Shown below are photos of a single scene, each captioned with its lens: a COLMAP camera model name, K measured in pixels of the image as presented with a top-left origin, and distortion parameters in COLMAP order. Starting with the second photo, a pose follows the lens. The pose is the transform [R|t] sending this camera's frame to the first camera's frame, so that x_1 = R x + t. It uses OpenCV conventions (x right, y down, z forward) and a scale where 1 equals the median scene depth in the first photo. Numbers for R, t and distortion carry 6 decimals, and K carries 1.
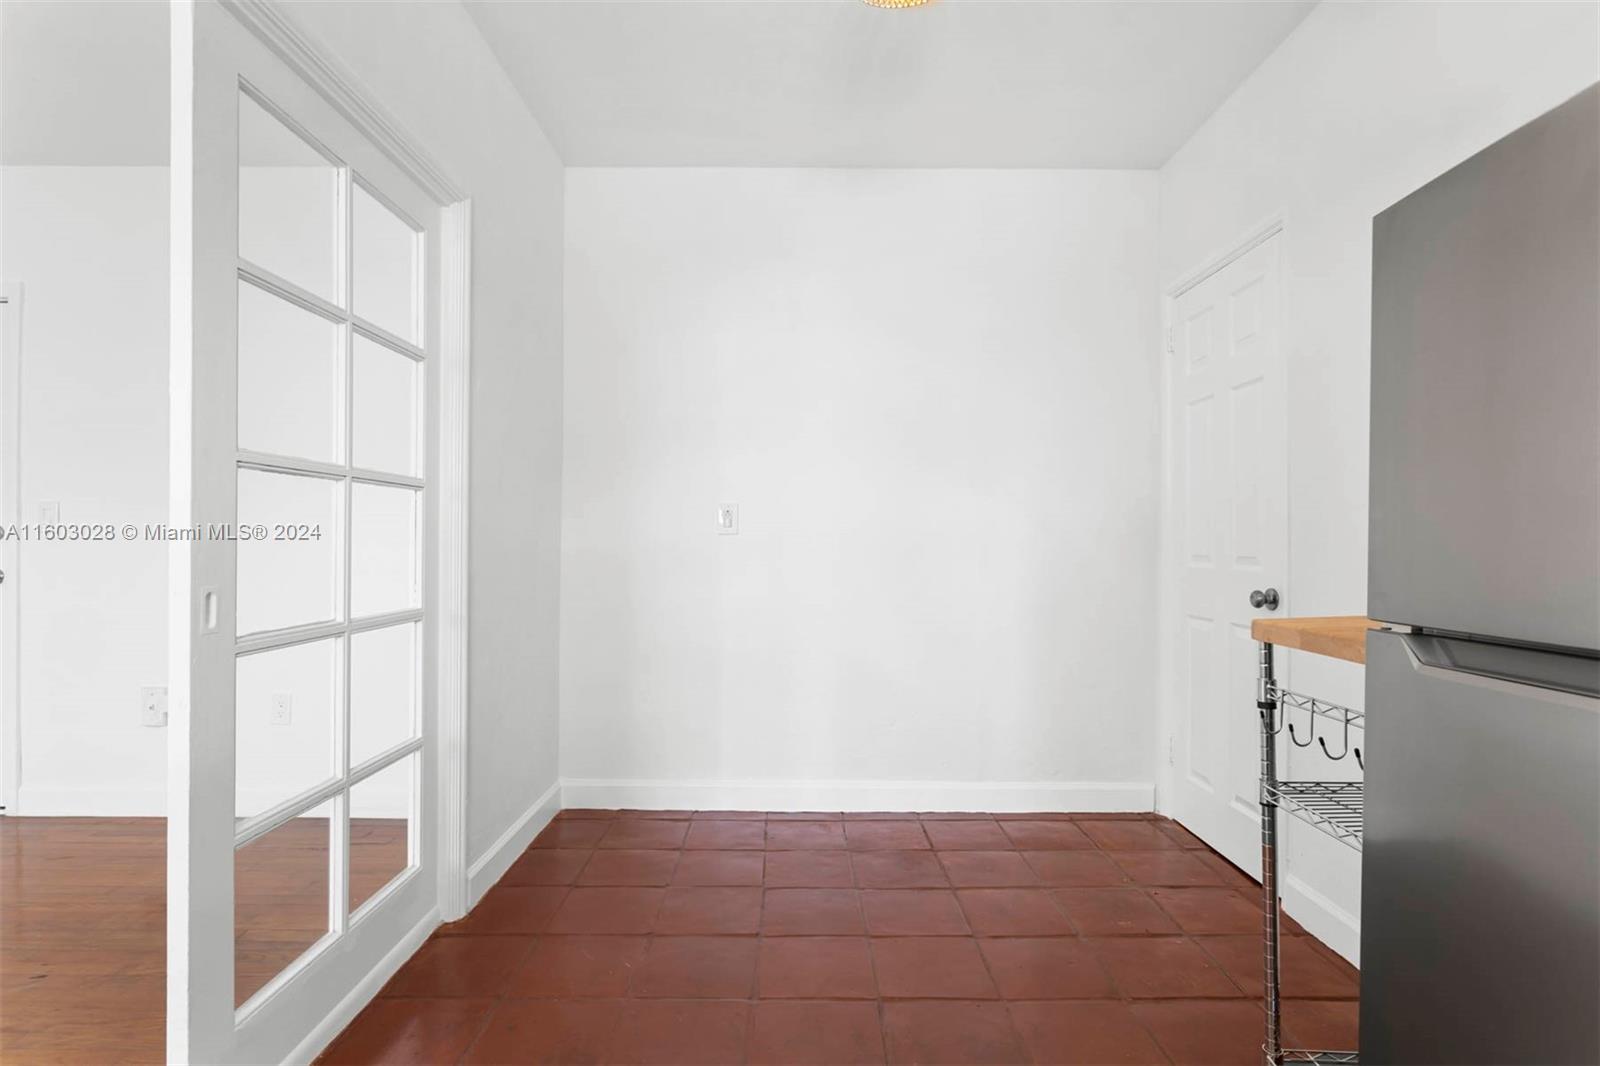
lens RADIAL K [[794.4, 0, 812.3], [0, 794.4, 536.7], [0, 0, 1]] dist [-0.010082, 0.005718]
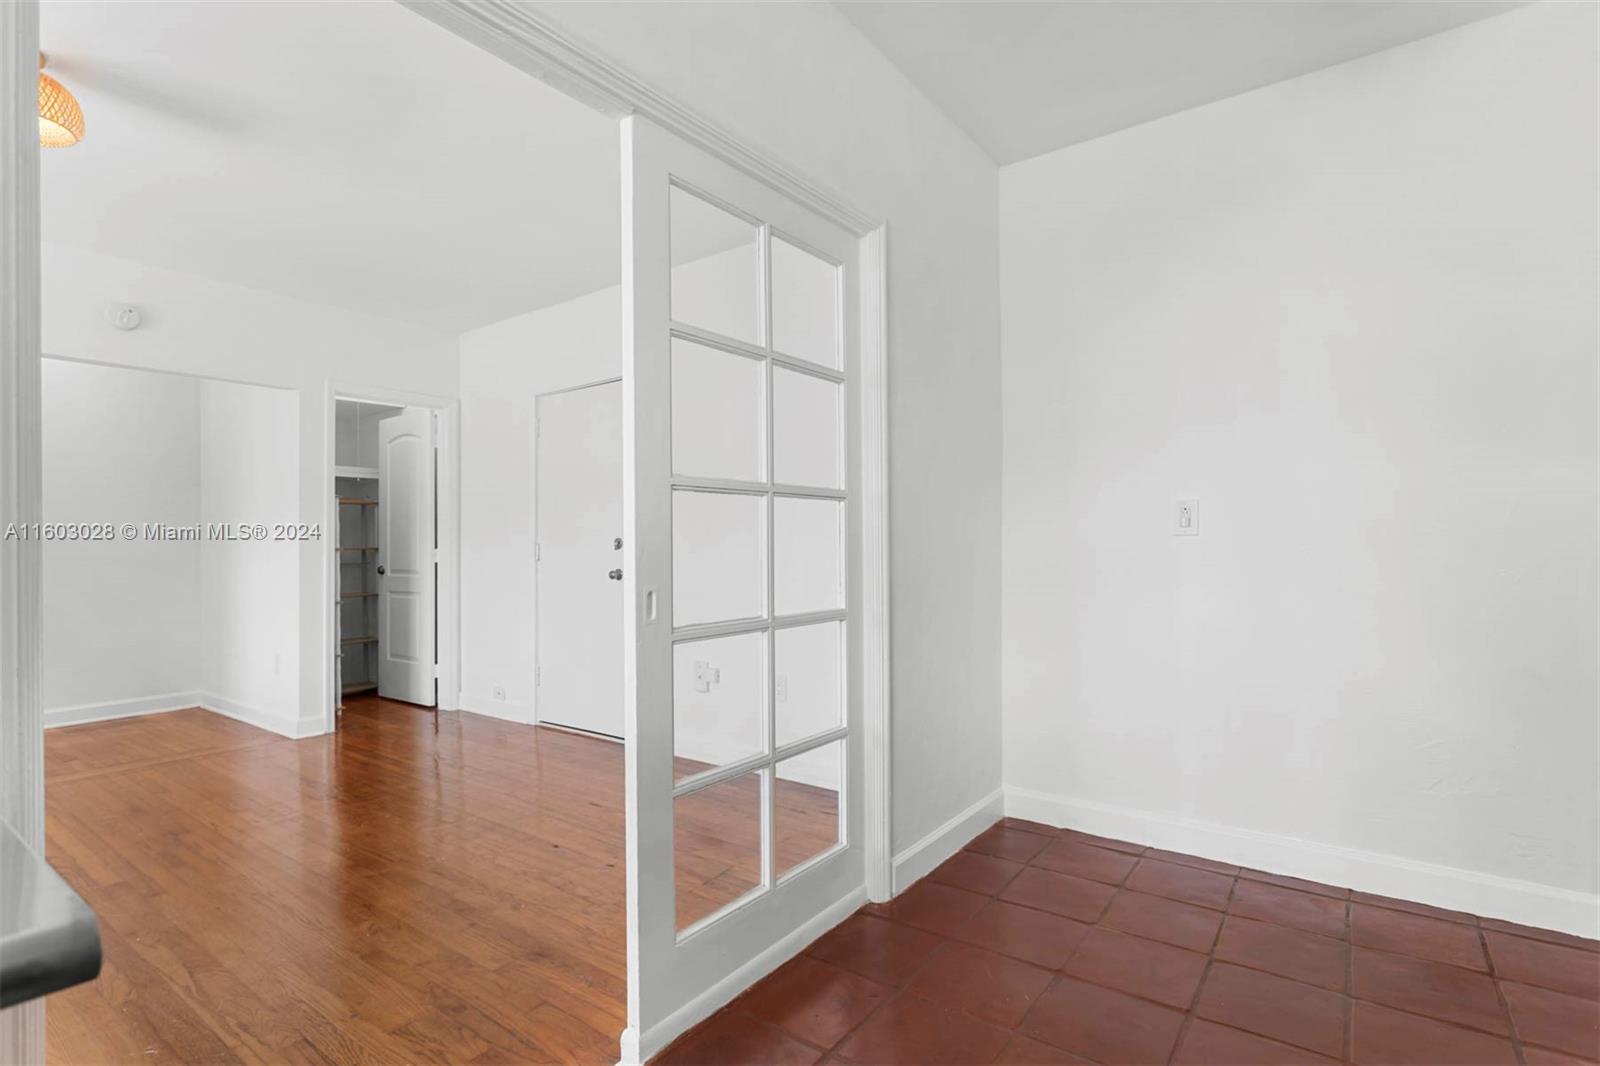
lens RADIAL K [[794.4, 0, 812.1], [0, 794.4, 535.7], [0, 0, 1]] dist [-0.010082, 0.005718]
pose [[0.801194, -0.017300, -0.598154, 0.127074], [0.015430, 0.999847, -0.008251, -0.001924], [0.598205, -0.002618, 0.801339, 0.094311]]
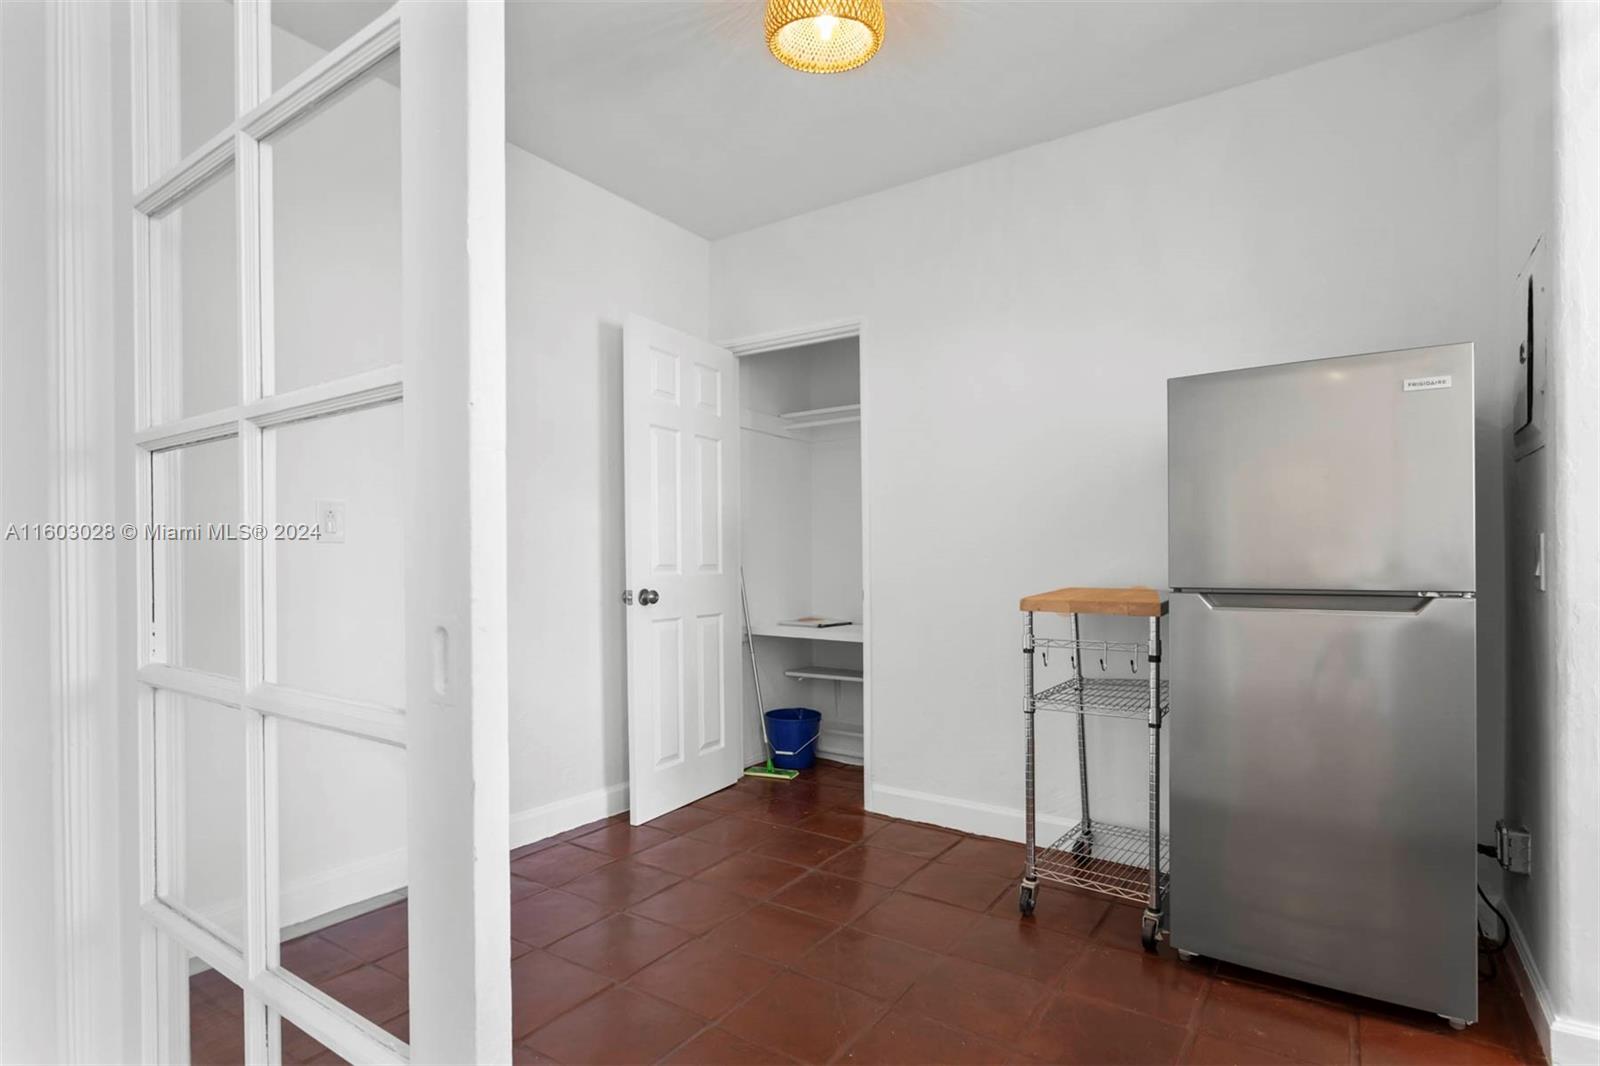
lens RADIAL K [[794.4, 0, 769.1], [0, 794.4, 559.4], [0, 0, 1]] dist [-0.010082, 0.005718]
pose [[0.585346, -0.005763, 0.810763, -0.736994], [0.003361, 0.999983, 0.004681, 0.012188], [-0.810776, -0.000015, 0.585356, 0.339721]]
